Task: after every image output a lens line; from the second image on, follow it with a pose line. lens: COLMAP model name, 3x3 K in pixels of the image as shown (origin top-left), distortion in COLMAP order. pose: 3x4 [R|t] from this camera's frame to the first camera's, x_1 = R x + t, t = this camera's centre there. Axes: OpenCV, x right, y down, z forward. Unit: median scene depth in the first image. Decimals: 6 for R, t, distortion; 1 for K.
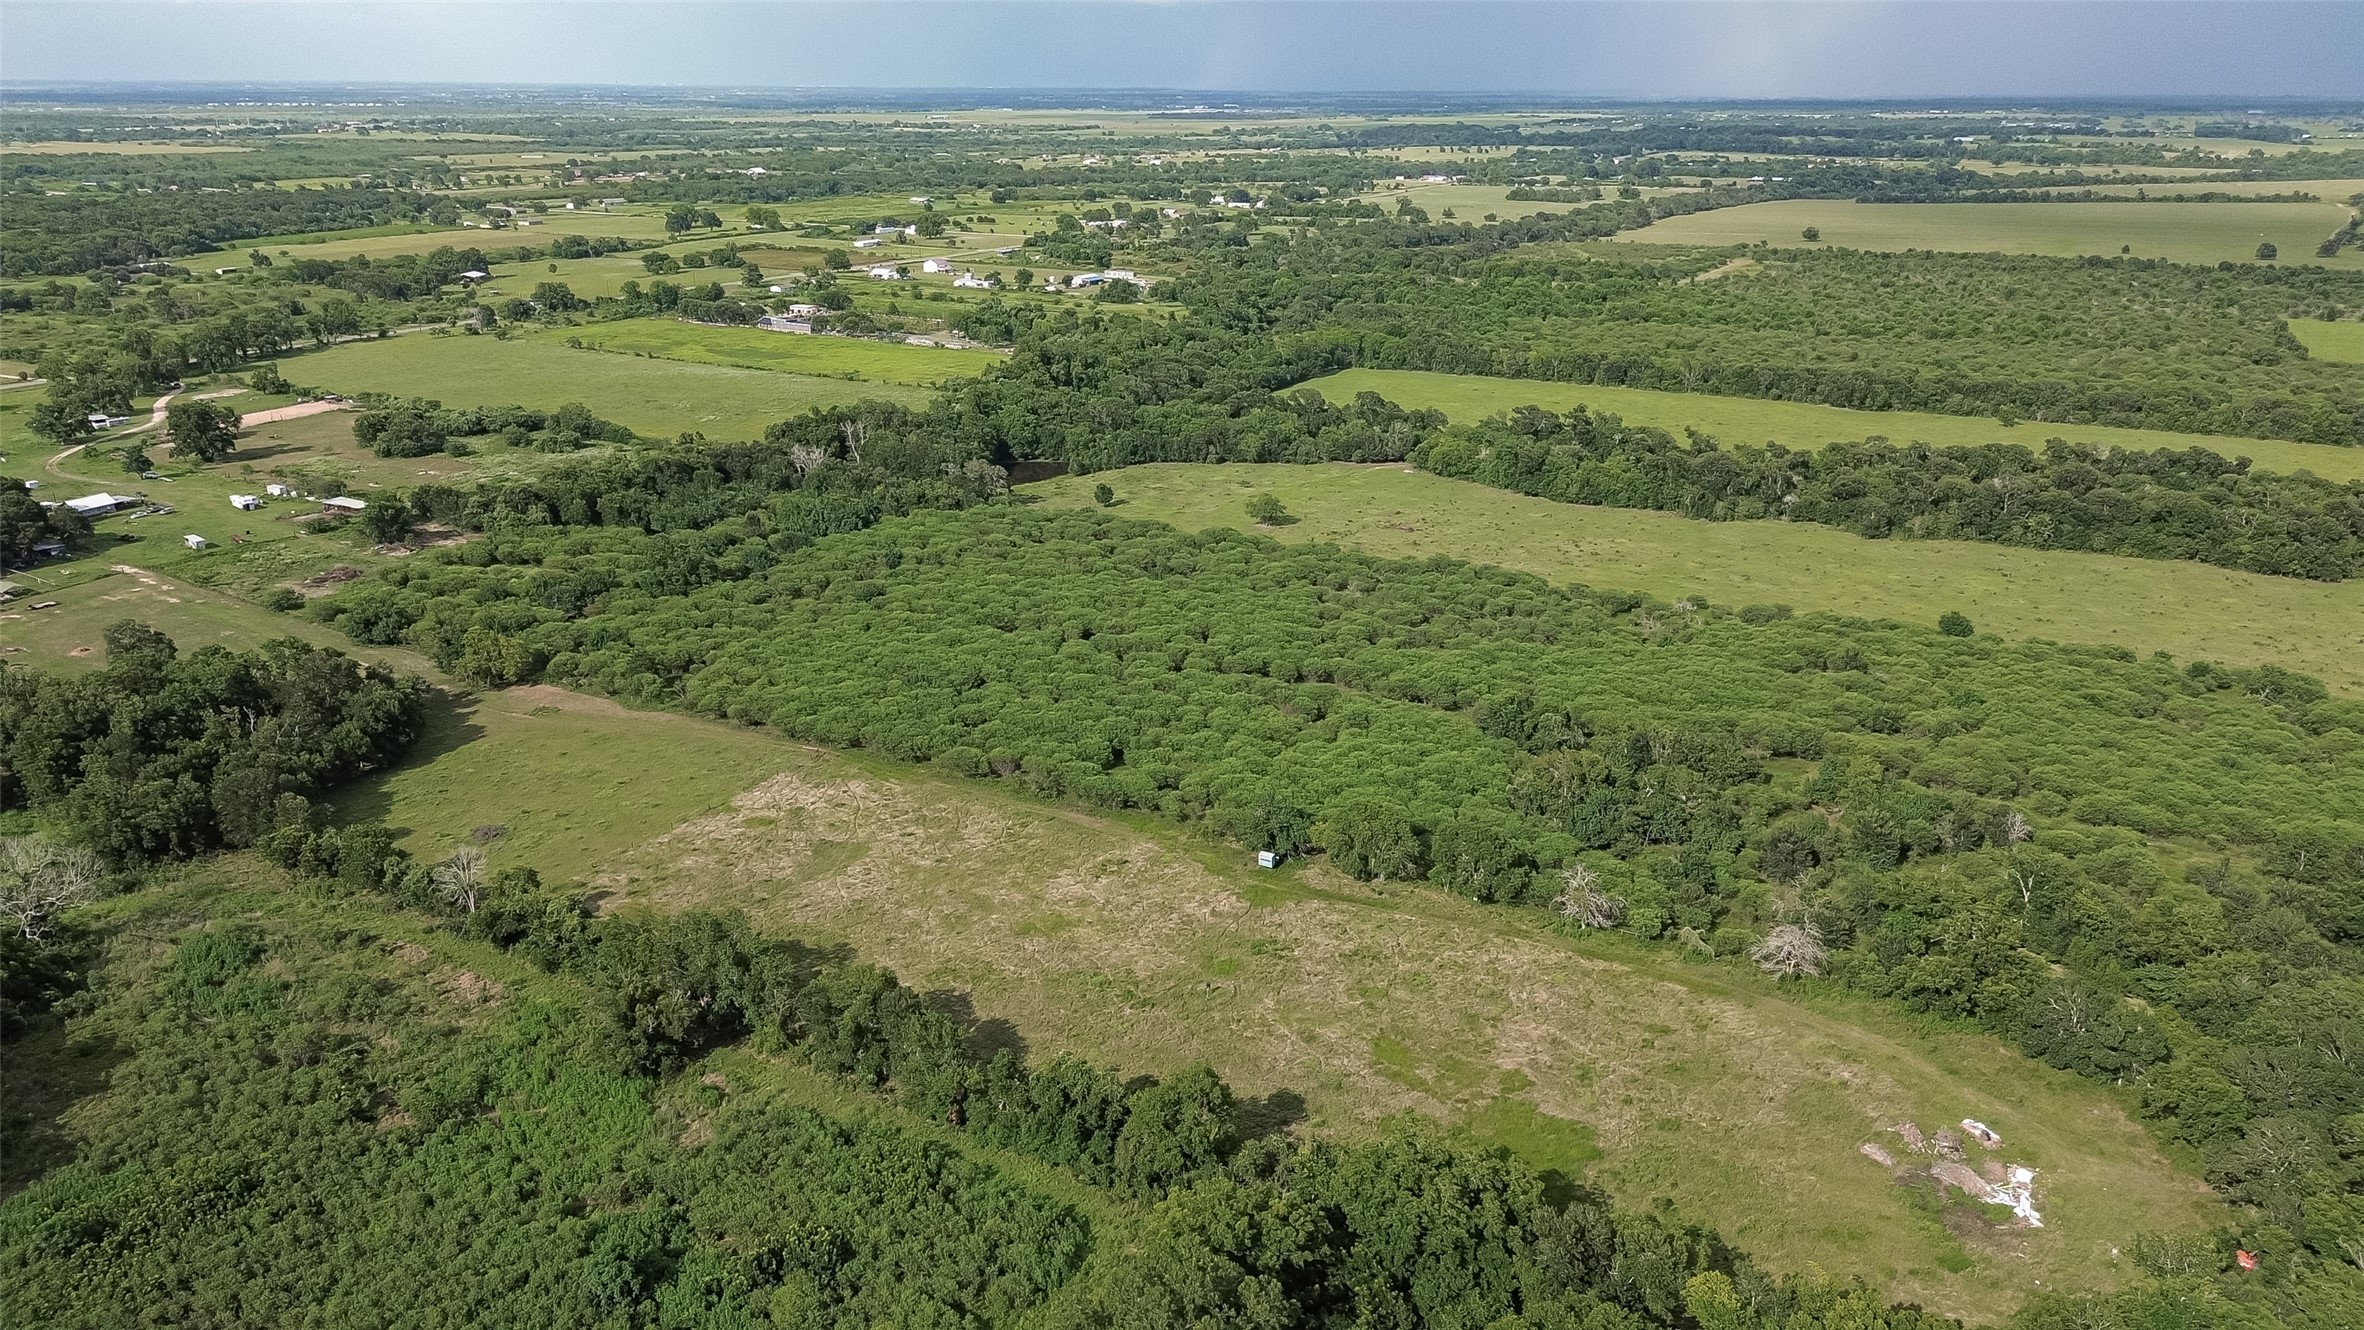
lens RADIAL K [[1669.2, 0, 1182.0], [0, 1669.2, 665.0], [0, 0, 1]] dist [0.062956, -0.061591]
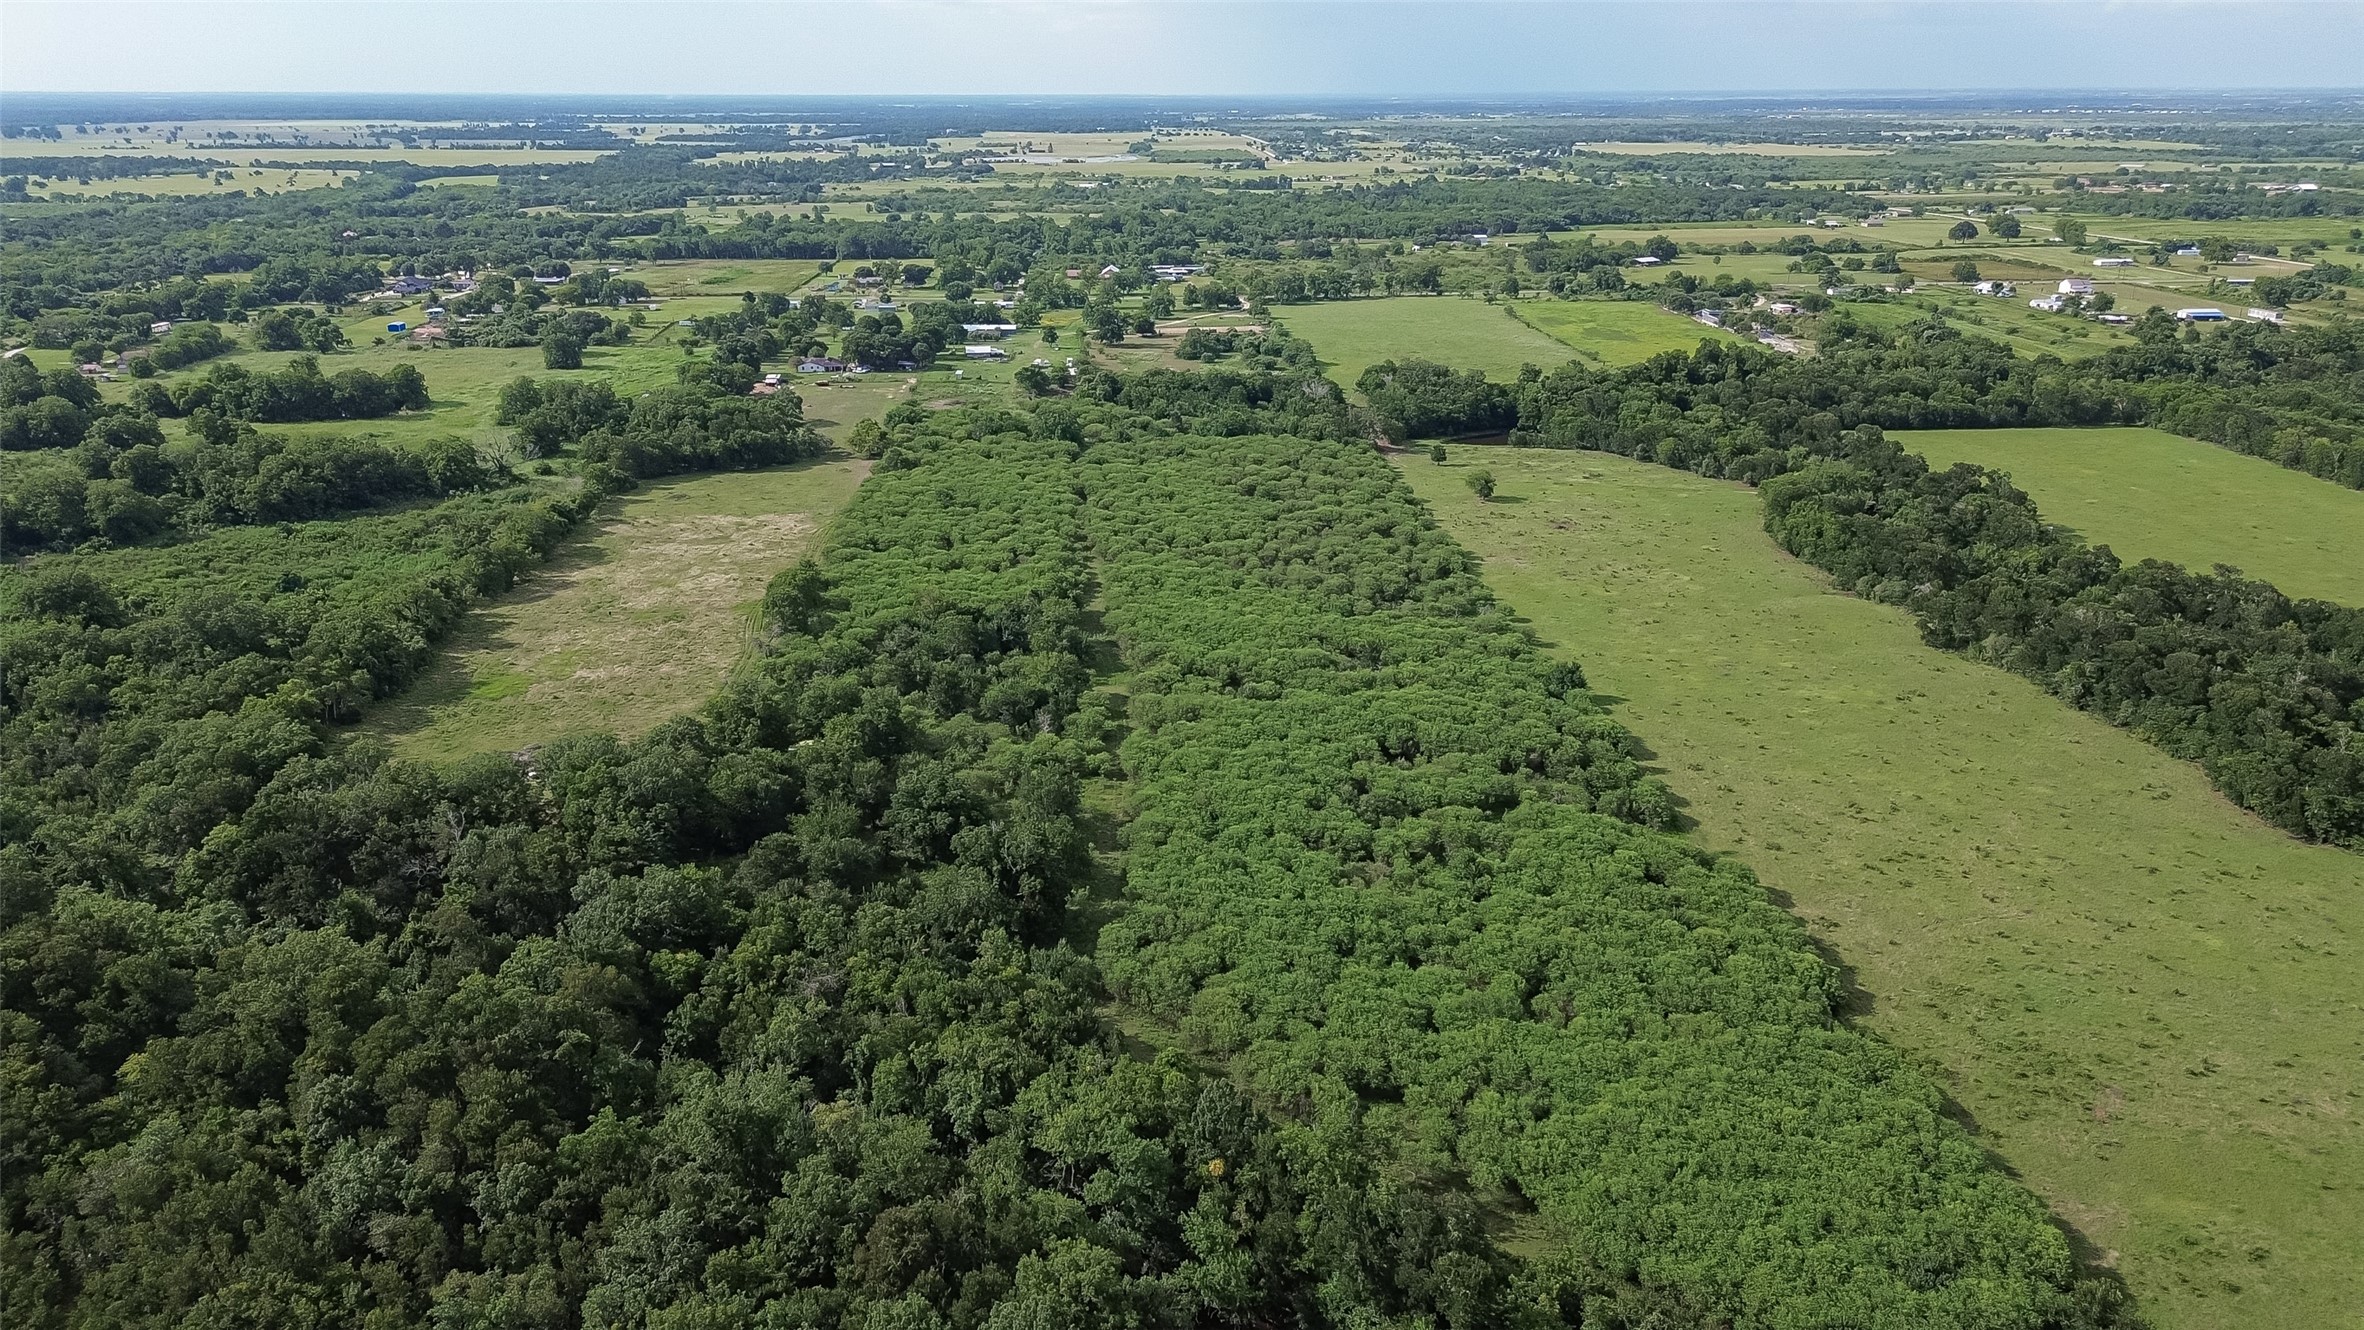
lens RADIAL K [[1669.2, 0, 1182.0], [0, 1669.2, 665.0], [0, 0, 1]] dist [0.062956, -0.061591]
pose [[0.548658, 0.267201, -0.792198, 0.781691], [-0.269853, 0.953435, 0.134691, -0.068287], [0.791299, 0.139878, 0.595215, 0.188275]]
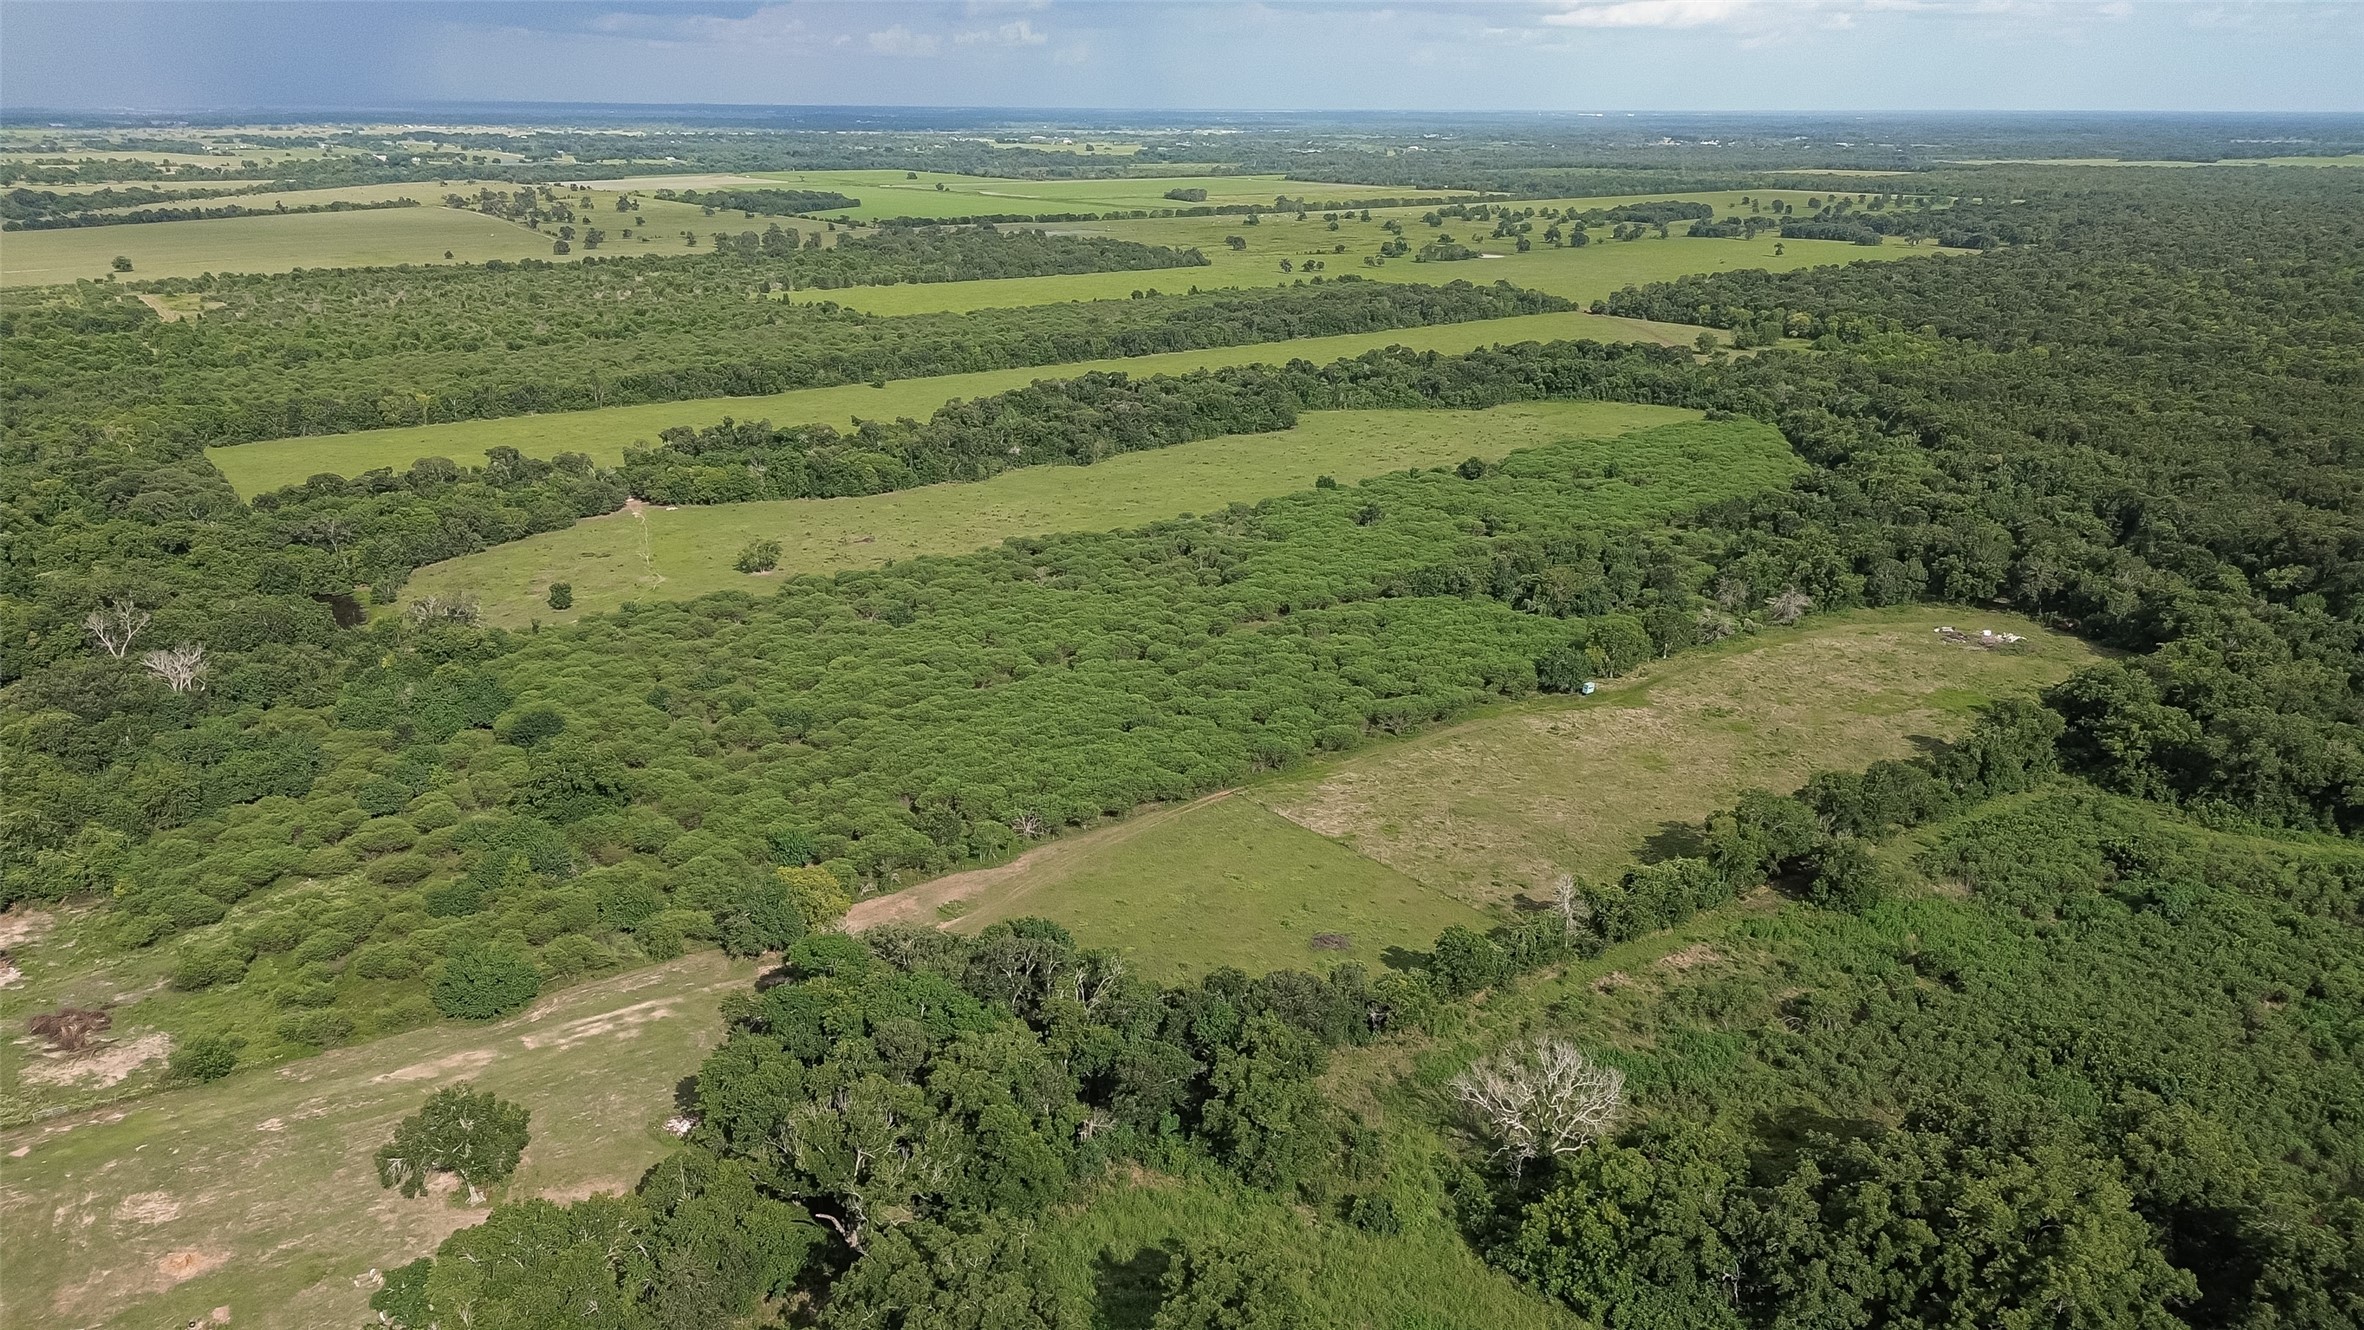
lens RADIAL K [[1669.2, 0, 1182.0], [0, 1669.2, 665.0], [0, 0, 1]] dist [0.062956, -0.061591]
pose [[0.396611, -0.290944, 0.870662, -0.644799], [0.296280, 0.938260, 0.178569, -0.123618], [-0.868860, 0.187137, 0.458325, 0.339275]]
